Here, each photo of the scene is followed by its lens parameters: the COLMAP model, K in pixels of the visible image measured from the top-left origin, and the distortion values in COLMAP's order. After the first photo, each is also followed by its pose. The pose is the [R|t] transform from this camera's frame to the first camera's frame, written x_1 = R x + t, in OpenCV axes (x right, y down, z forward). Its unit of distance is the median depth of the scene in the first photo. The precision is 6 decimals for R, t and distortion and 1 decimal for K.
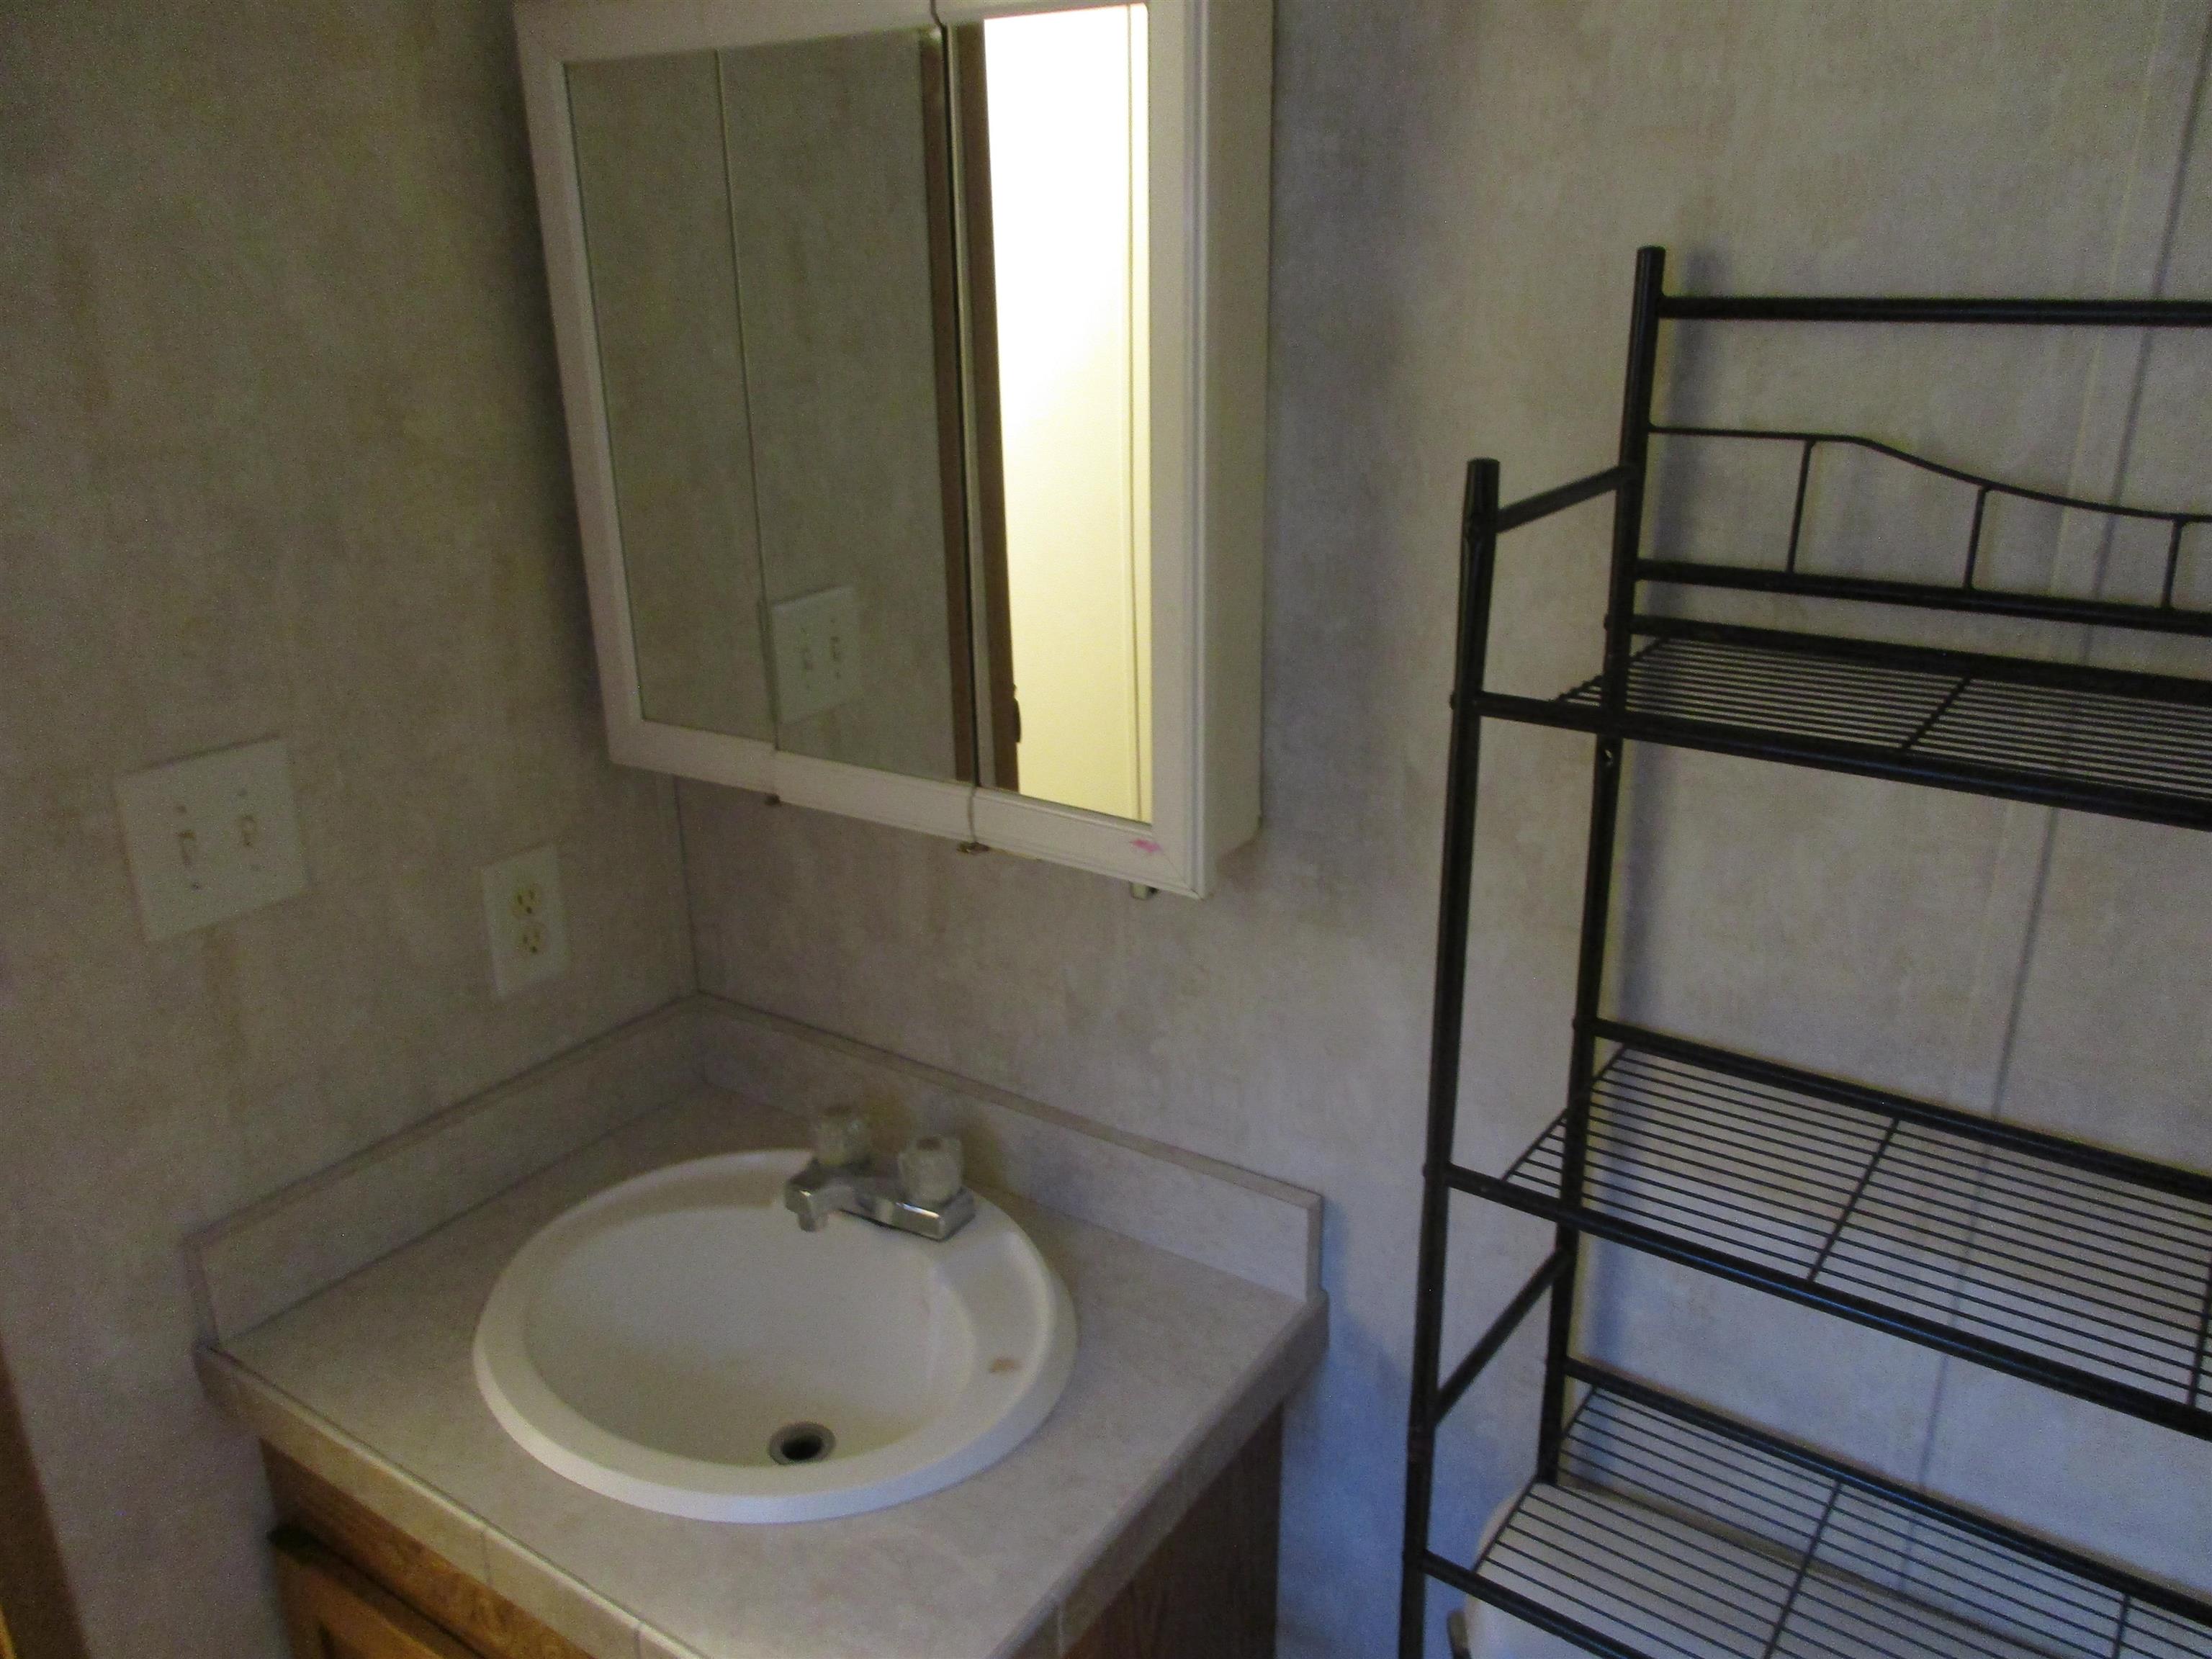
lens RADIAL K [[1673.2, 0, 1066.9], [0, 1673.2, 779.1], [0, 0, 1]] dist [0.004260, -0.002623]
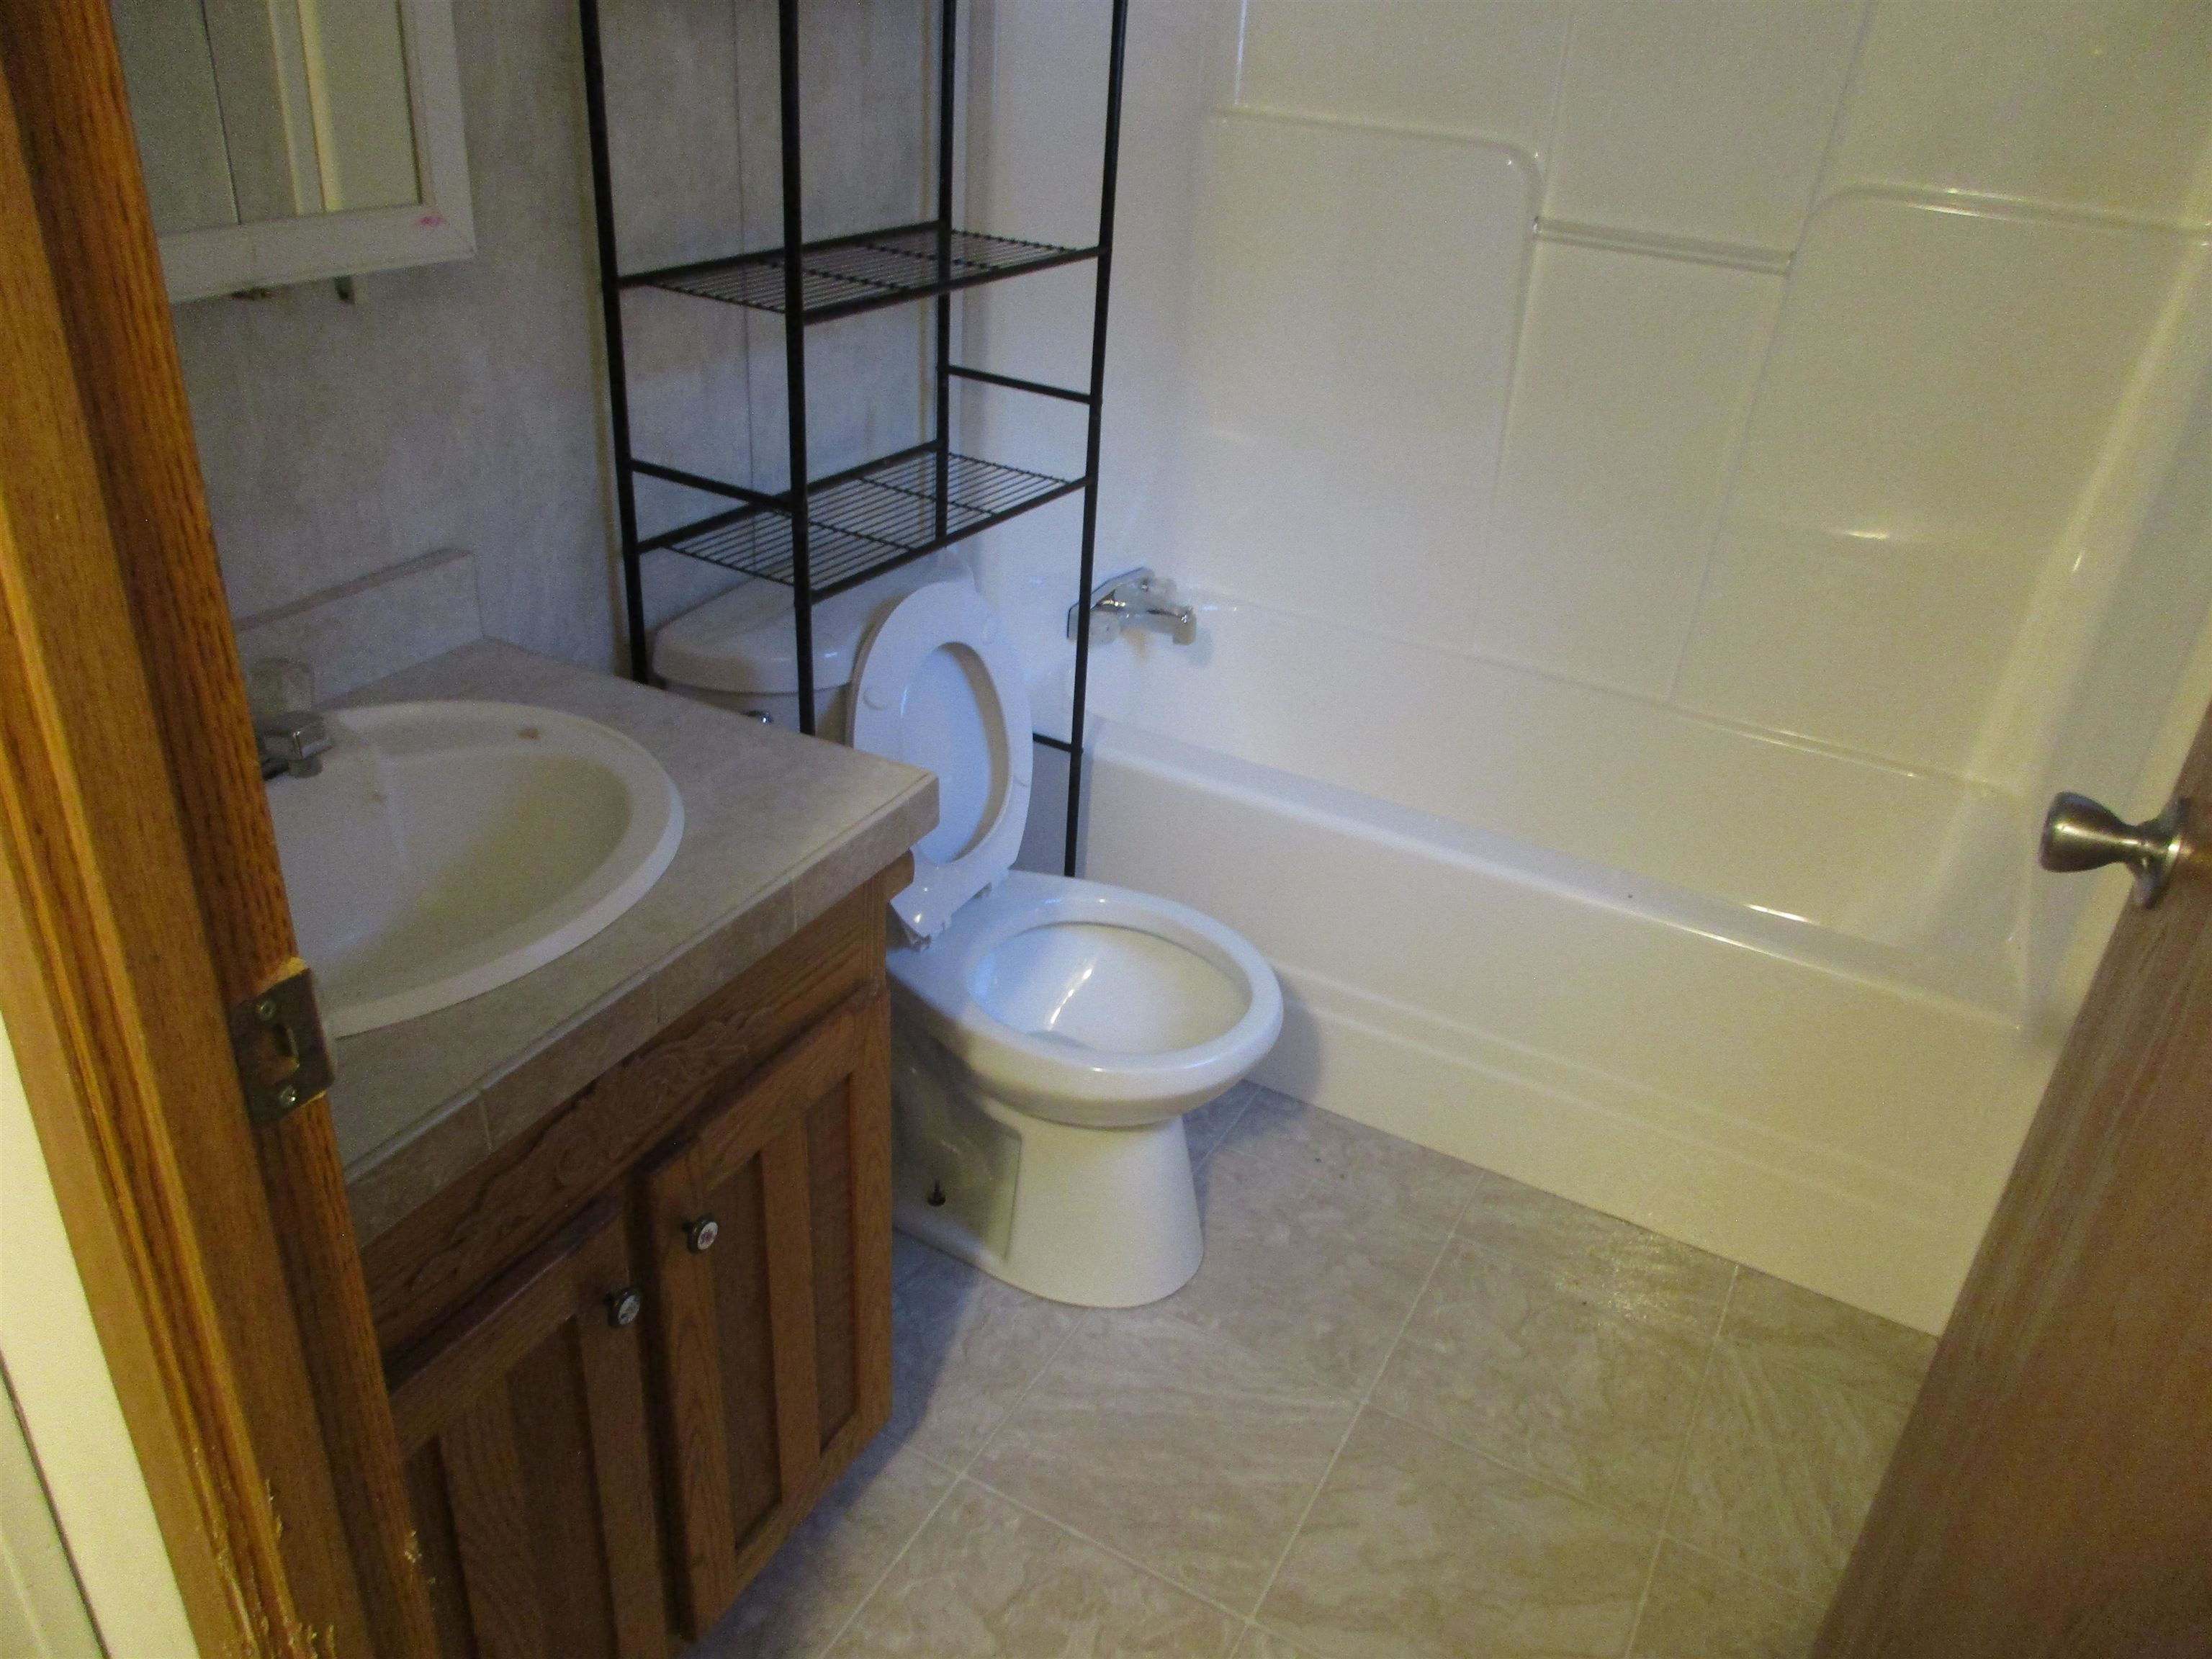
lens RADIAL K [[1673.2, 0, 1091.2], [0, 1673.2, 837.1], [0, 0, 1]] dist [0.004260, -0.002623]
pose [[-0.119799, -0.464603, 0.877378, -1.478417], [0.263940, 0.837035, 0.479278, -0.043467], [-0.957071, 0.288992, 0.022351, 0.834982]]
